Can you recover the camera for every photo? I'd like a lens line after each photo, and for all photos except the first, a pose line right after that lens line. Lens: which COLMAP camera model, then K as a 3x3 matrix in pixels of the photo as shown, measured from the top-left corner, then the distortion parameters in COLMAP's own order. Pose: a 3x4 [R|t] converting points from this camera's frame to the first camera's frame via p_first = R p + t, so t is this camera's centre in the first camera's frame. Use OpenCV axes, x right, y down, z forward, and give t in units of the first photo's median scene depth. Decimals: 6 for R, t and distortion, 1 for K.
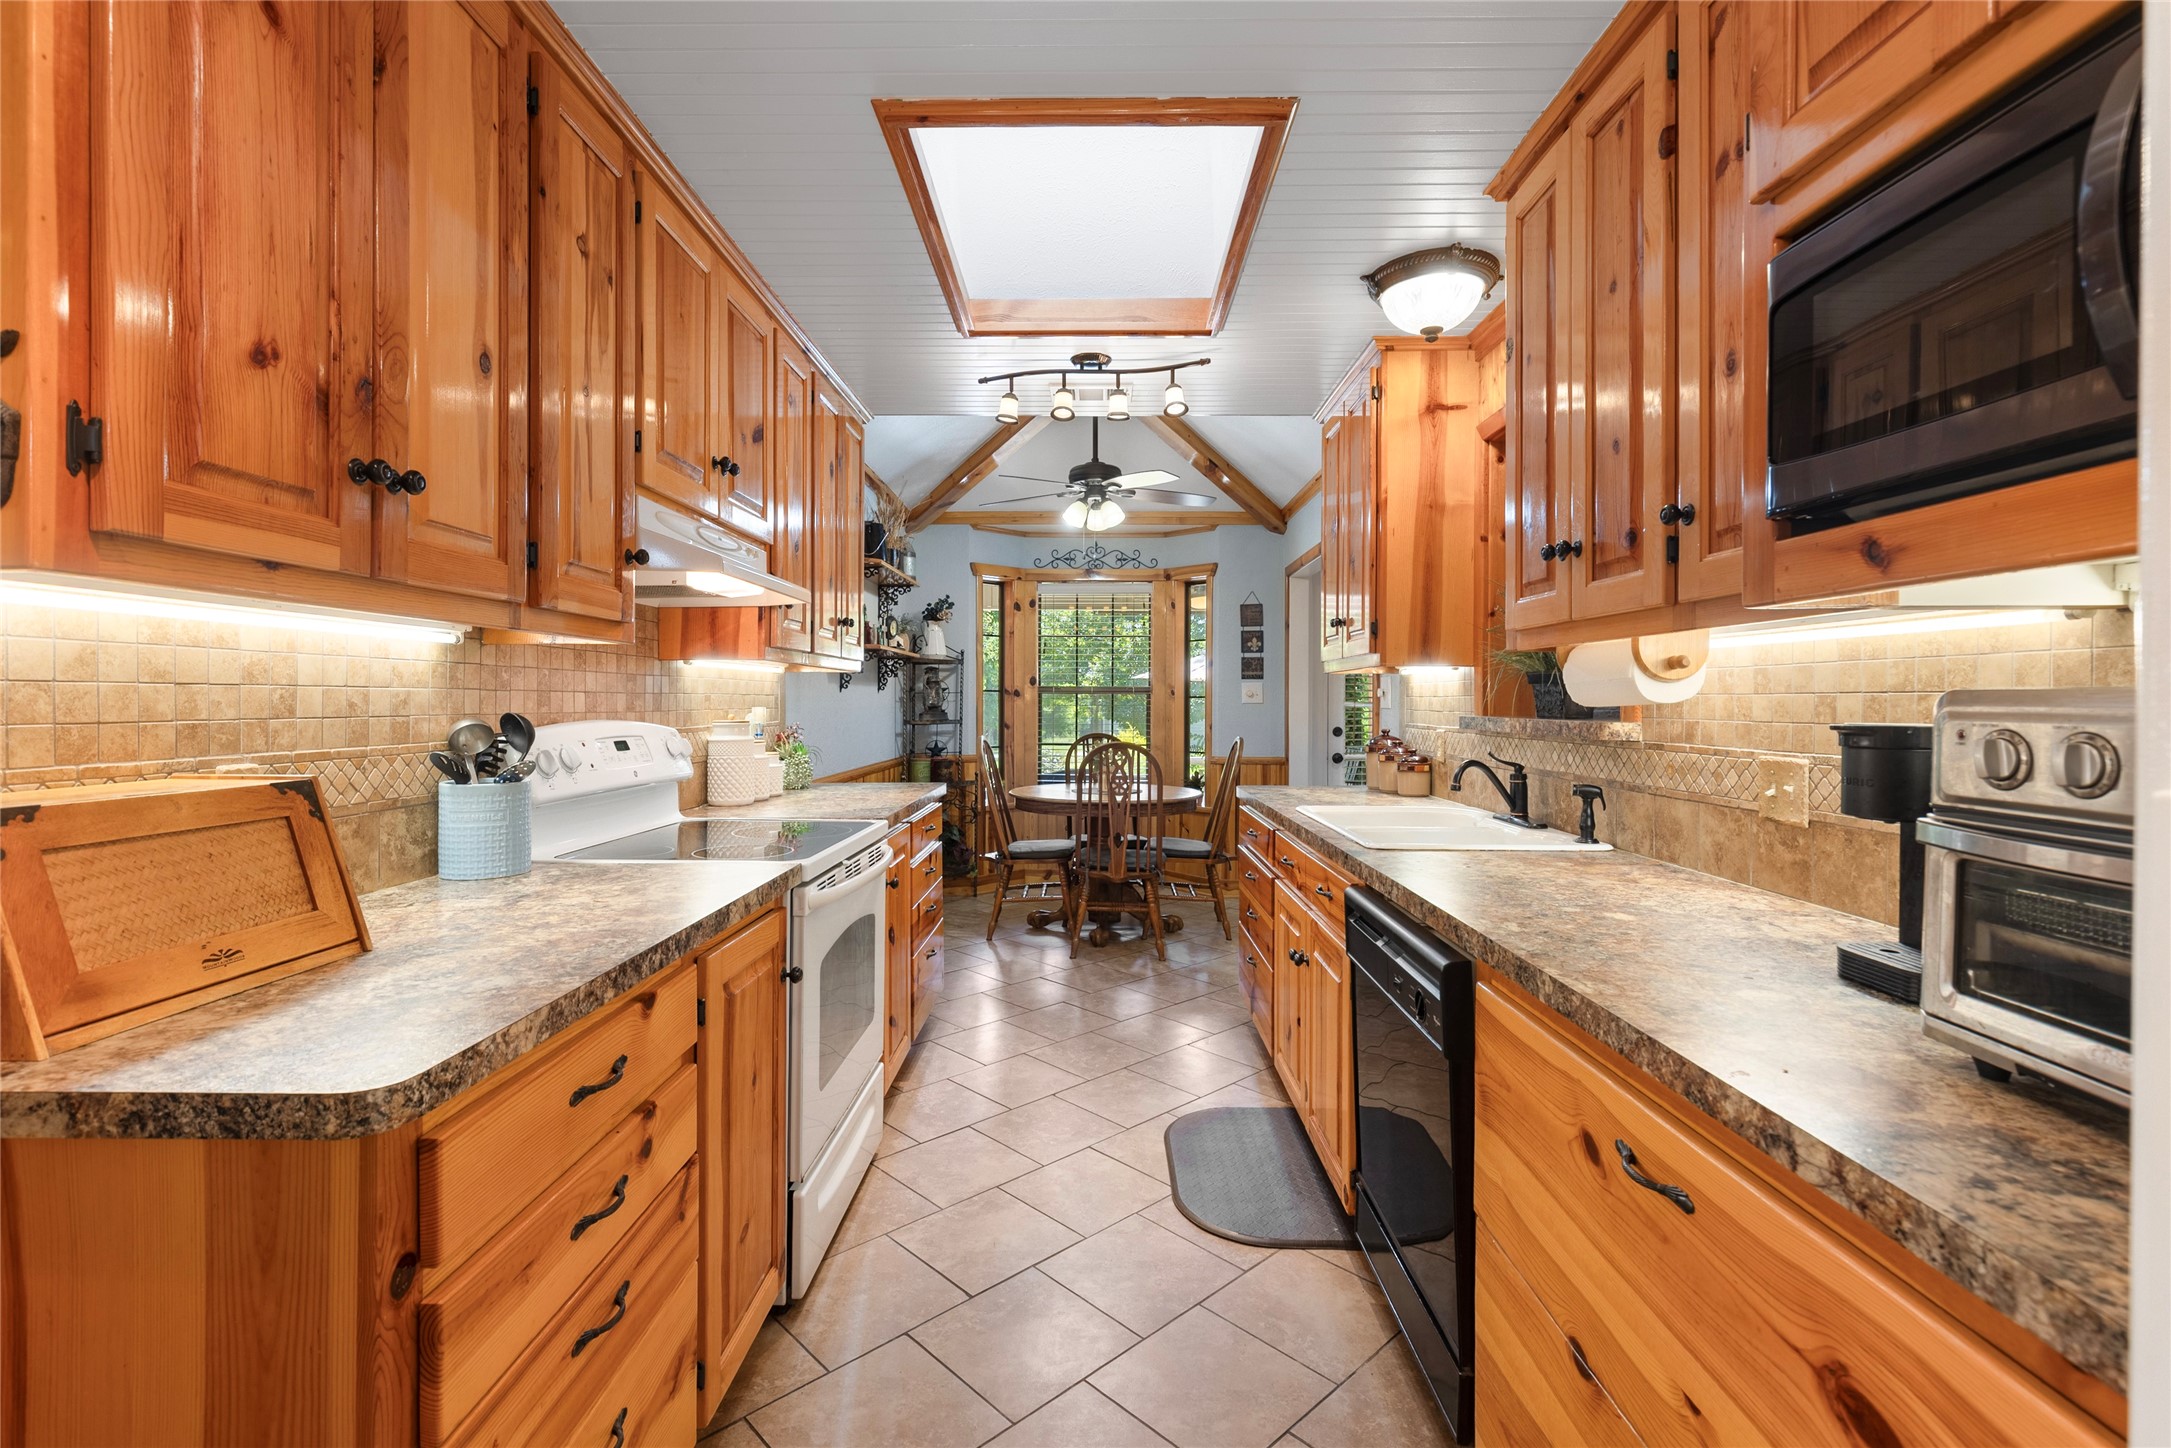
lens RADIAL K [[977.3, 0, 1080.1], [0, 977.3, 694.5], [0, 0, 1]] dist [0.008057, -0.000292]
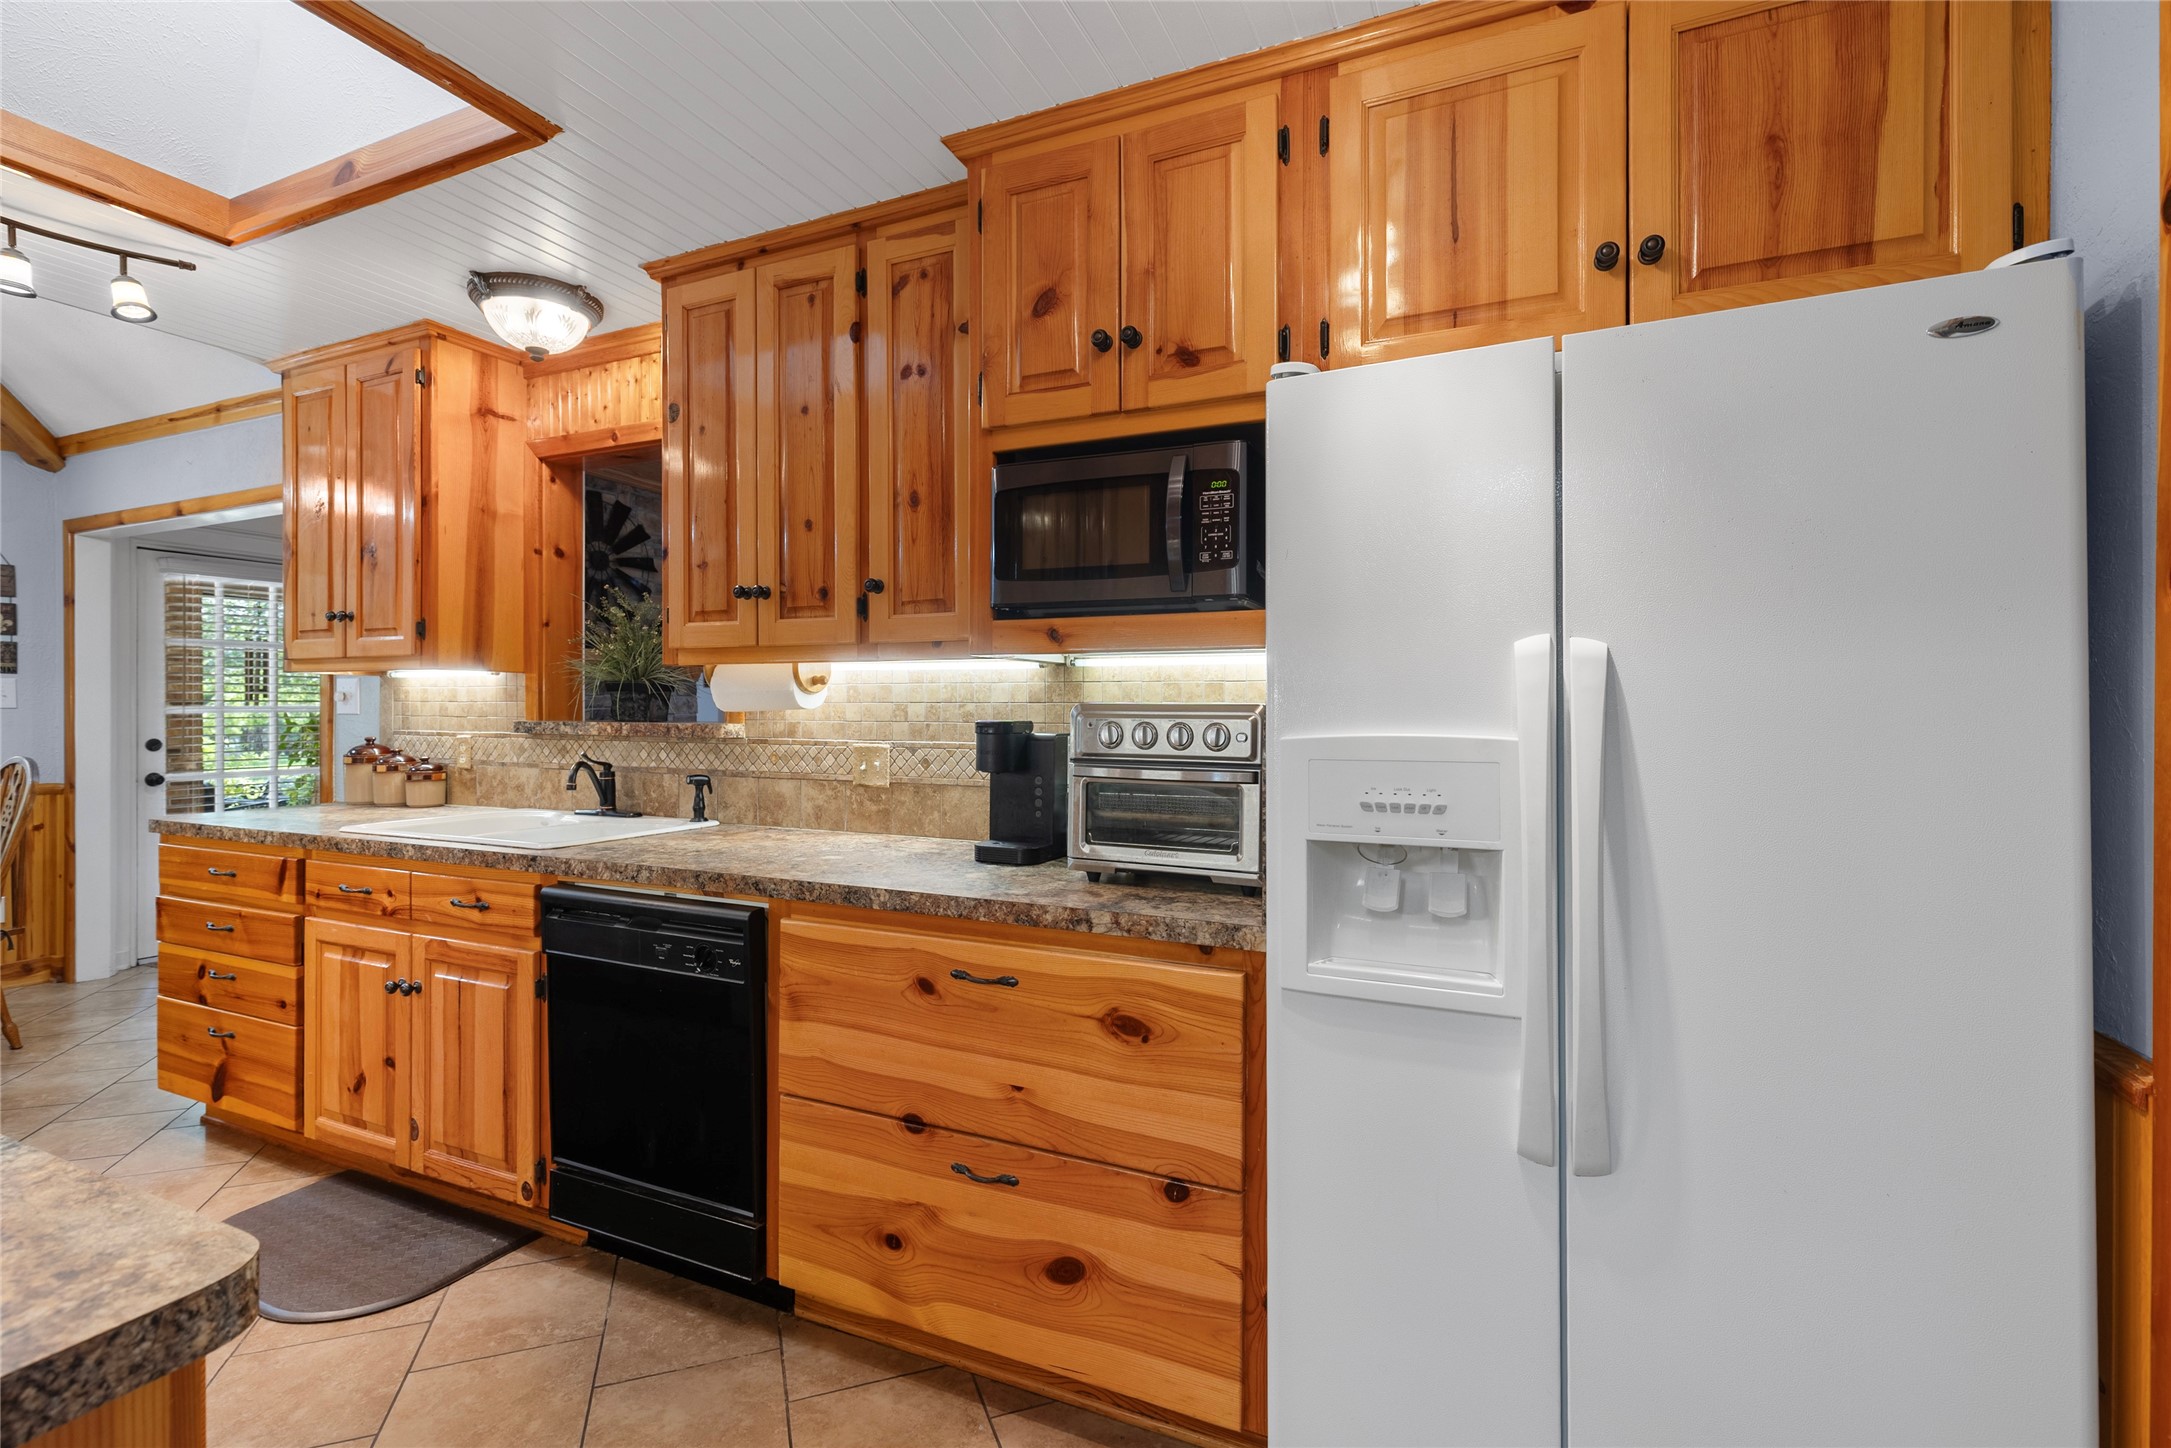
lens RADIAL K [[977.3, 0, 1080.1], [0, 977.3, 694.5], [0, 0, 1]] dist [0.008057, -0.000292]
pose [[0.403490, 0.010391, 0.914925, -0.444439], [-0.007828, 0.999938, -0.007904, -0.003385], [-0.914951, -0.003973, 0.403546, 0.062985]]
